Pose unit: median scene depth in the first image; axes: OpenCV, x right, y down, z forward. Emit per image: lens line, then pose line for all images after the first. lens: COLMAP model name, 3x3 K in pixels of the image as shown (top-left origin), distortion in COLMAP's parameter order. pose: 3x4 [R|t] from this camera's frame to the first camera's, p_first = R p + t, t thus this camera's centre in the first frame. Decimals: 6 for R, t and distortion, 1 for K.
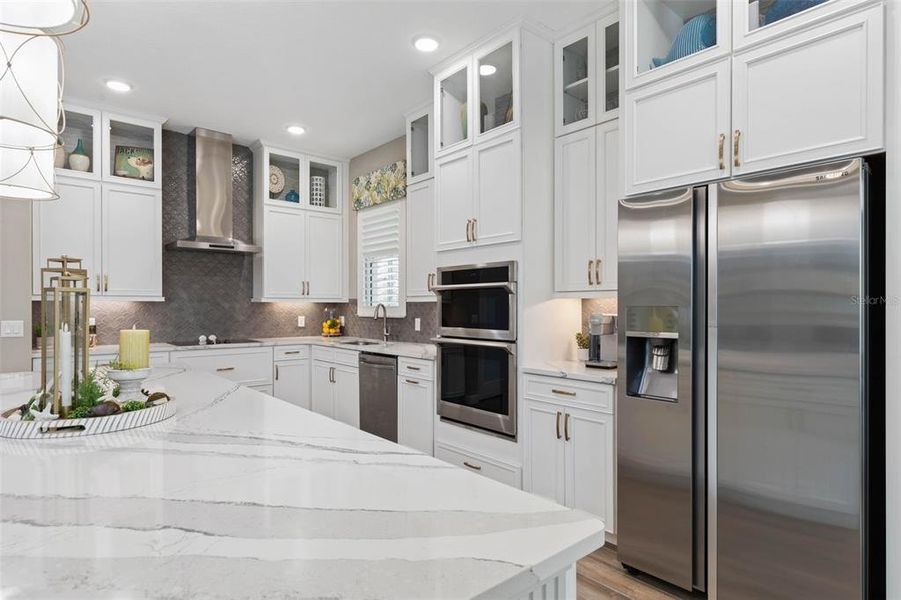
lens RADIAL K [[484.6, 0, 460.9], [0, 484.6, 306.7], [0, 0, 1]] dist [0.001115, 0.000394]
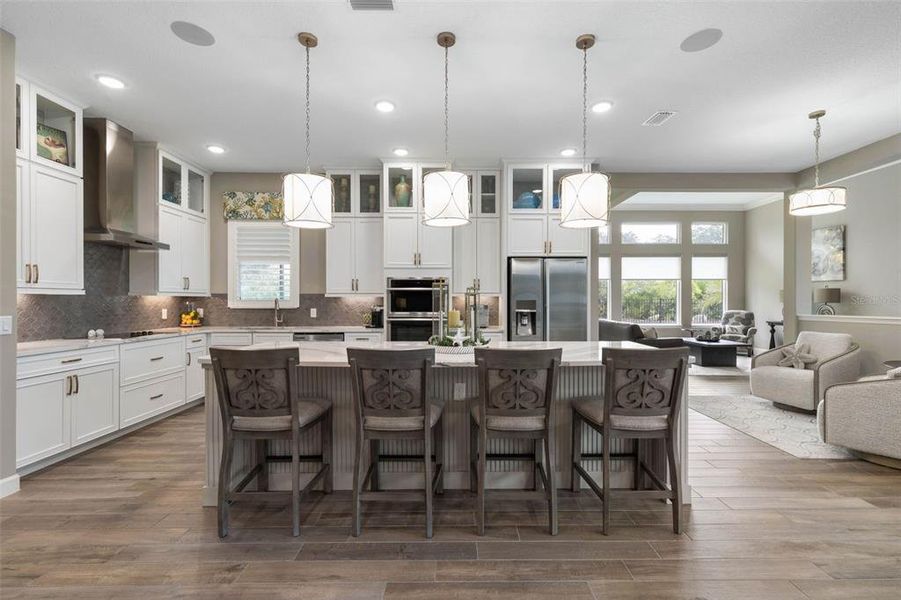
lens RADIAL K [[400.1, 0, 455.1], [0, 400.1, 301.1], [0, 0, 1]] dist [0.002652, 0.000301]
pose [[0.658779, -0.001857, 0.752335, -0.776069], [-0.000446, 0.999996, 0.002859, -0.001002], [-0.752337, -0.002219, 0.658775, -0.081383]]
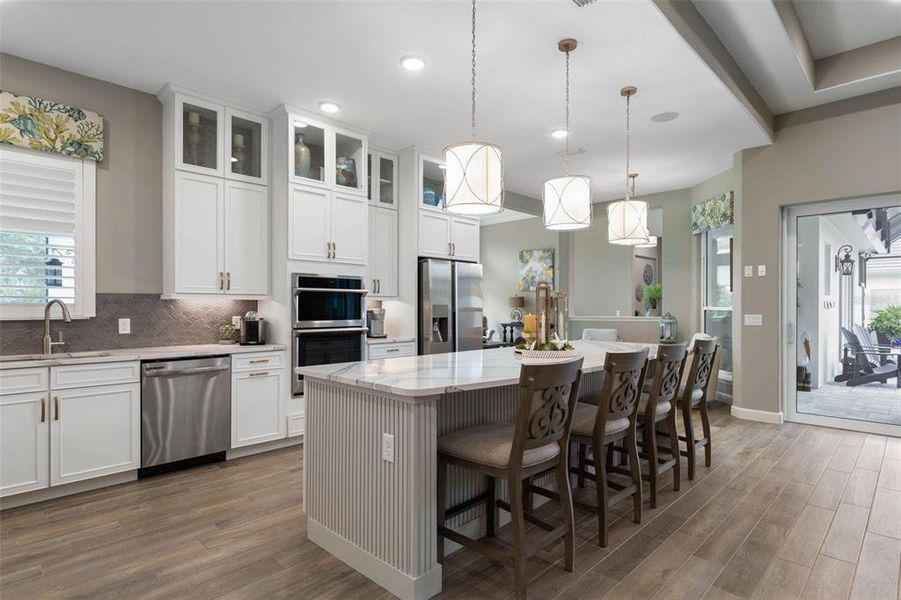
lens RADIAL K [[479.8, 0, 449.3], [0, 479.8, 305.6], [0, 0, 1]] dist [0.001562, 0.000575]
pose [[-0.068377, 0.001035, 0.997659, -1.050963], [-0.001034, 0.999999, -0.001108, 0.002803], [-0.997659, -0.001107, -0.068376, 0.570431]]
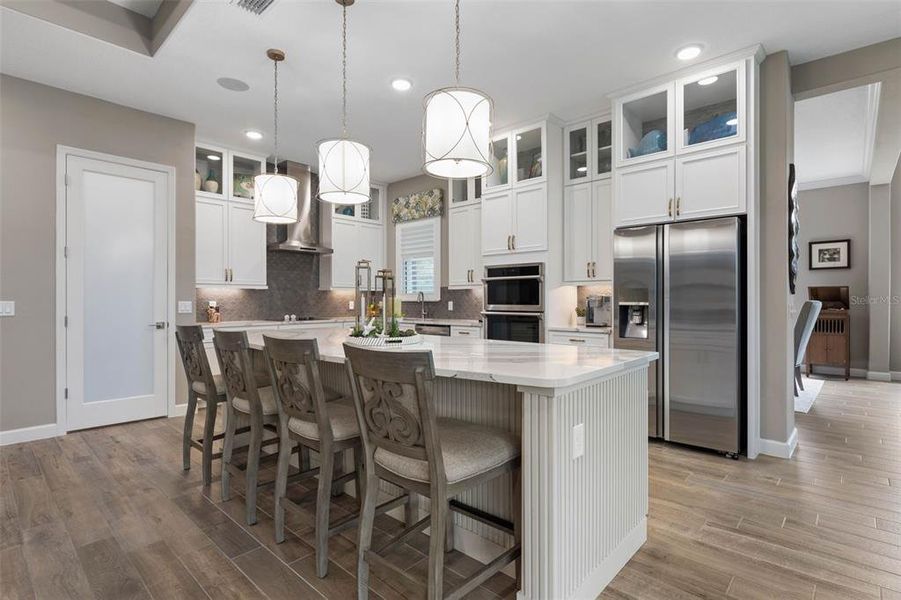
lens RADIAL K [[431.3, 0, 463.9], [0, 431.3, 299.2], [0, 0, 1]] dist [-0.001414, 0.000149]
pose [[0.992494, -0.001483, 0.122282, -0.229394], [0.001588, 0.999998, -0.000759, 0.021005], [-0.122281, 0.000947, 0.992495, -0.281709]]
